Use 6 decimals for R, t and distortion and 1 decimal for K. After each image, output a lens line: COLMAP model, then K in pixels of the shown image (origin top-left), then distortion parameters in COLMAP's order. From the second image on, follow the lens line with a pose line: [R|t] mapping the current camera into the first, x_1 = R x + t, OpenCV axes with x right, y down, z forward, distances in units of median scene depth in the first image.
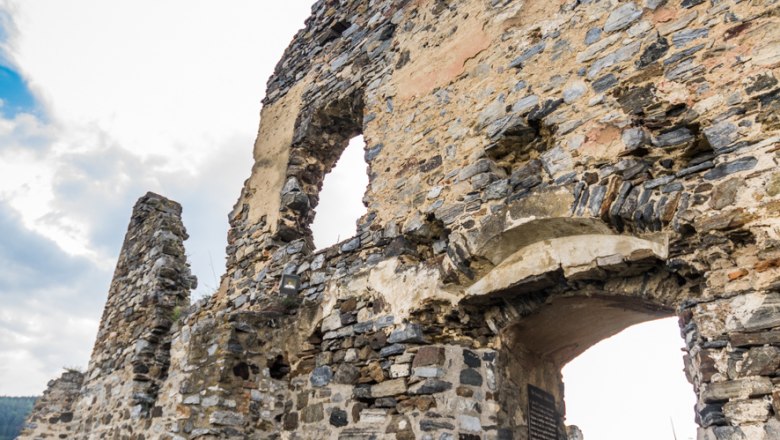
lens RADIAL K [[450.5, 0, 390.0], [0, 450.5, 220.0], [0, 0, 1]] dist [-0.001546, -0.000349]
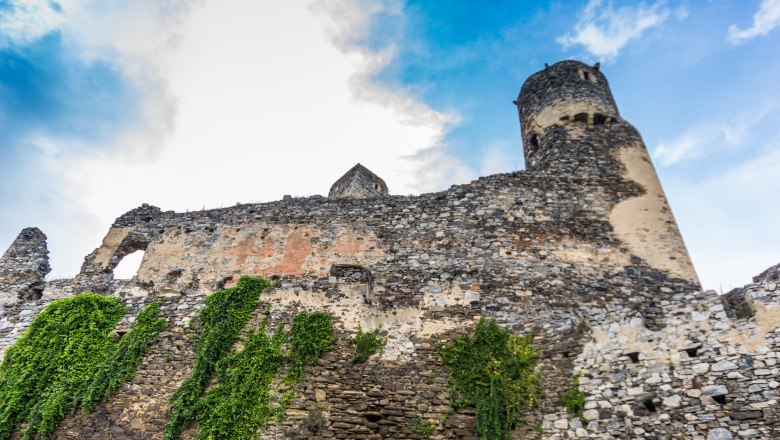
lens RADIAL K [[450.5, 0, 390.0], [0, 450.5, 220.0], [0, 0, 1]] dist [-0.001546, -0.000349]
pose [[0.776026, 0.407644, 0.481259, -0.374280], [-0.320770, 0.912091, -0.255335, -0.141574], [-0.543038, 0.043773, 0.838566, -3.241292]]
